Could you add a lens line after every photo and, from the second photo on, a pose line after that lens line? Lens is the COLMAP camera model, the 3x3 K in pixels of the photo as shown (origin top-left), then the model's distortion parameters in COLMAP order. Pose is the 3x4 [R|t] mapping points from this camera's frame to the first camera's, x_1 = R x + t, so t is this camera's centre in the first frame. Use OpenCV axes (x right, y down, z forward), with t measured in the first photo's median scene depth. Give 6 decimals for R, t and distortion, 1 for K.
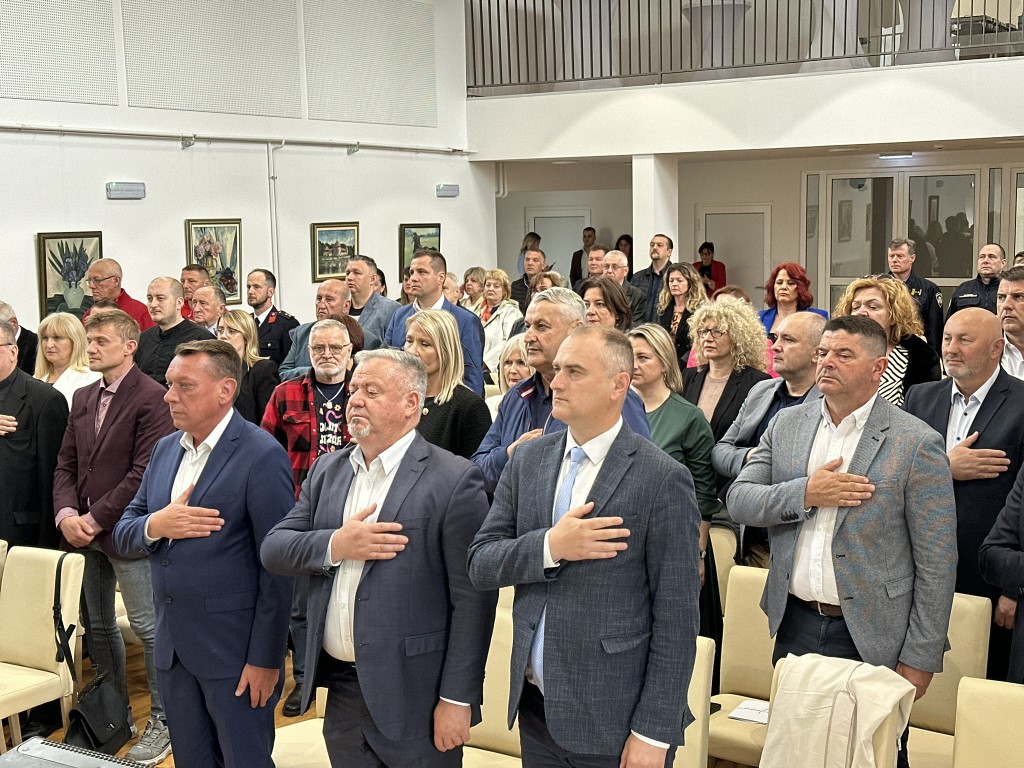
lens RADIAL K [[1423.5, 0, 524.6], [0, 1423.5, 384.5], [0, 0, 1]] dist [0.131546, 0.000000]
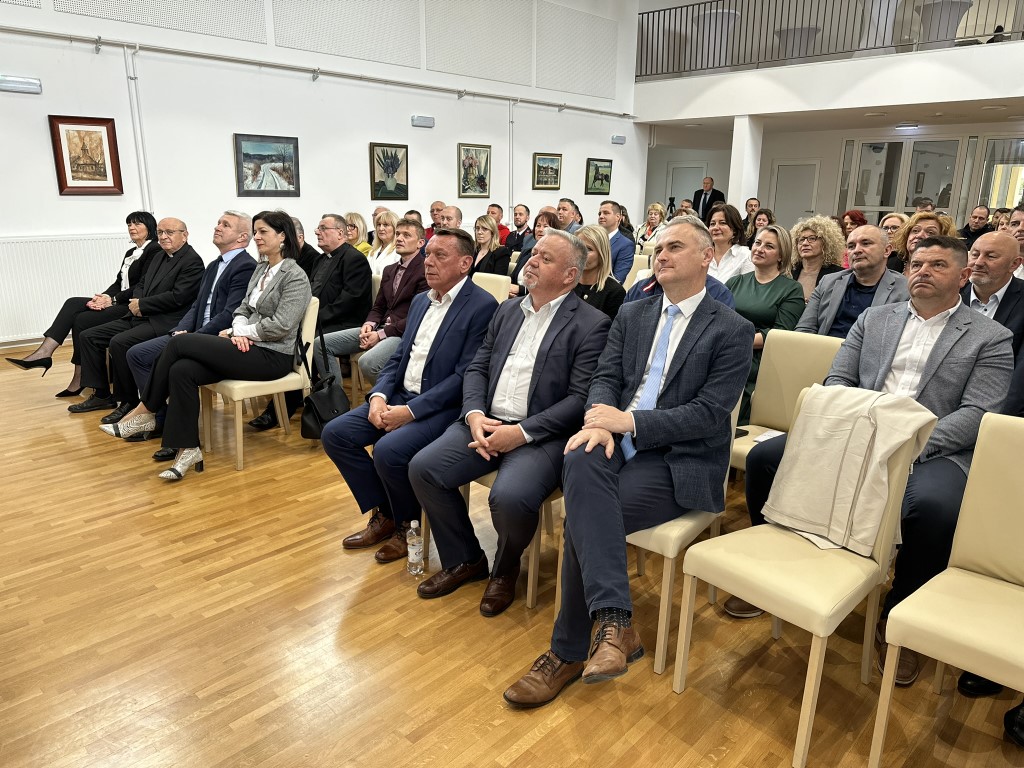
lens RADIAL K [[724.5, 0, 524.9], [0, 724.5, 384.3], [0, 0, 1]] dist [0.067059, -0.054602]
pose [[0.979978, 0.082203, -0.181347, 0.019905], [-0.056523, 0.988181, 0.142494, 0.035821], [0.190917, -0.129390, 0.973041, 0.120206]]
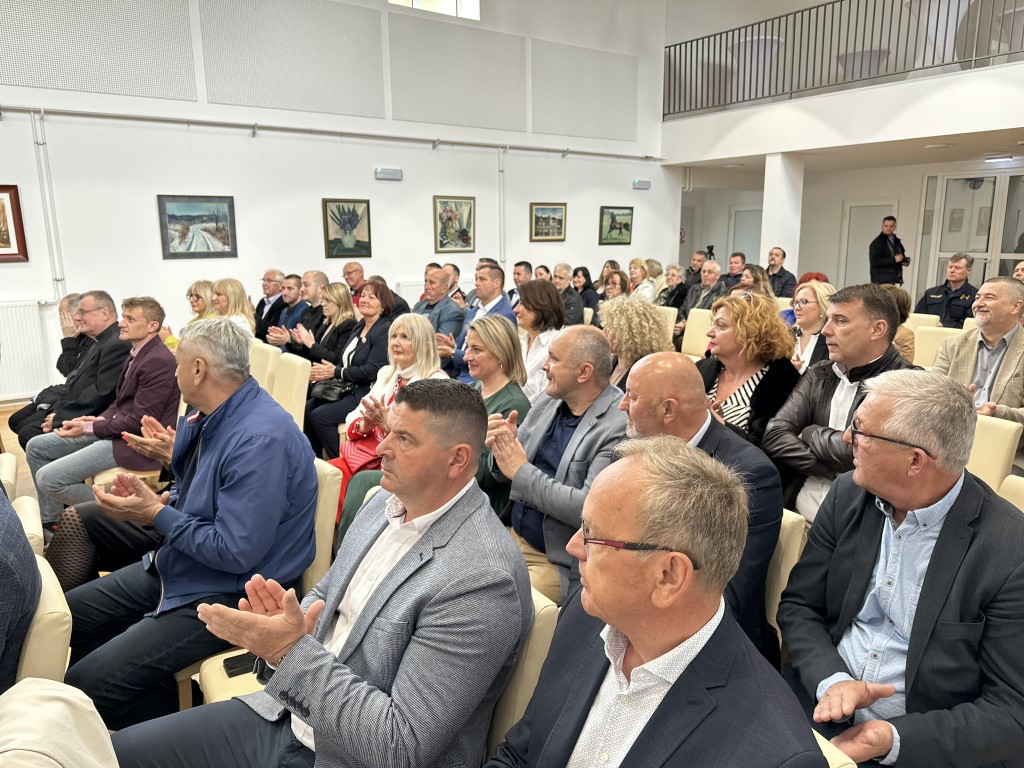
lens RADIAL K [[724.5, 0, 508.0], [0, 724.5, 388.3], [0, 0, 1]] dist [0.067059, -0.054602]
pose [[0.921097, 0.096091, -0.377289, 0.144010], [-0.060912, 0.992698, 0.104120, 0.006464], [0.384539, -0.072923, 0.920224, 0.248303]]
